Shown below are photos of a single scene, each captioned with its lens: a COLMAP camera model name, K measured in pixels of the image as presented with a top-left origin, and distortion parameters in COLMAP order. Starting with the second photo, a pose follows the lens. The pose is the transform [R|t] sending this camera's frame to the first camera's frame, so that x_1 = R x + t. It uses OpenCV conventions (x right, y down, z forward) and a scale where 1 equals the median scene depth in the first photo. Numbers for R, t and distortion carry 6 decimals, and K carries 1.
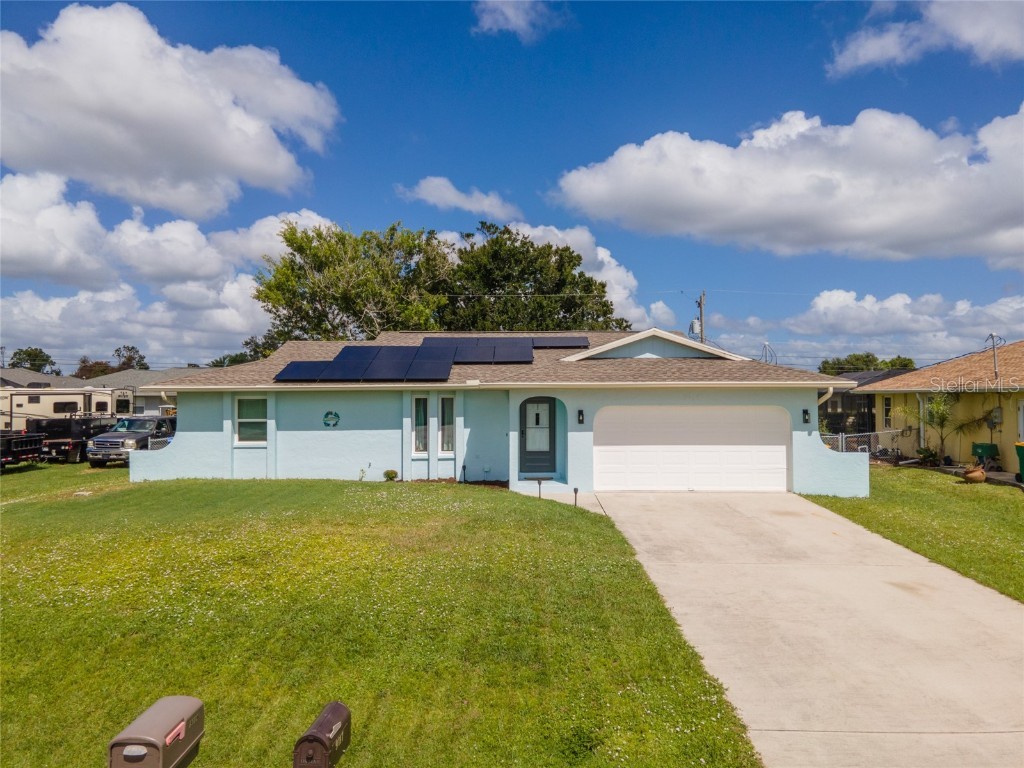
lens RADIAL K [[746.9, 0, 518.8], [0, 746.9, 378.3], [0, 0, 1]] dist [0.032751, 0.012264]
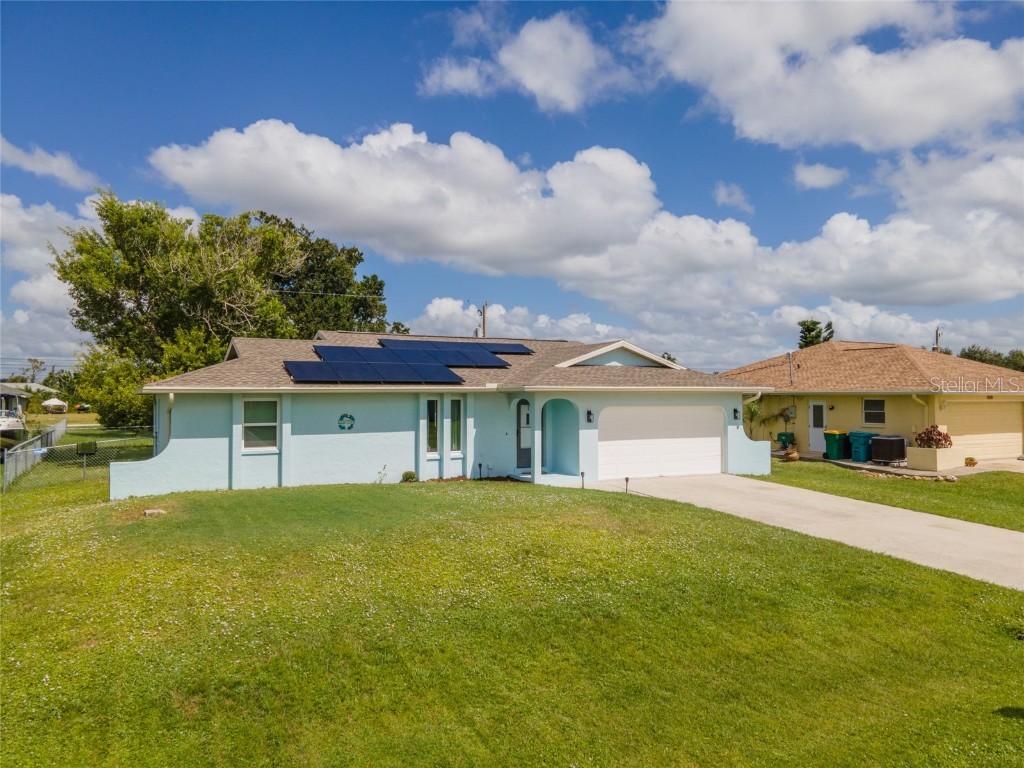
lens RADIAL K [[746.9, 0, 515.8], [0, 746.9, 390.3], [0, 0, 1]] dist [0.032751, 0.012264]
pose [[0.881846, 0.004828, 0.471512, -0.520205], [-0.012440, 0.999838, 0.013029, -0.002011], [-0.471373, -0.017355, 0.881763, 0.038138]]
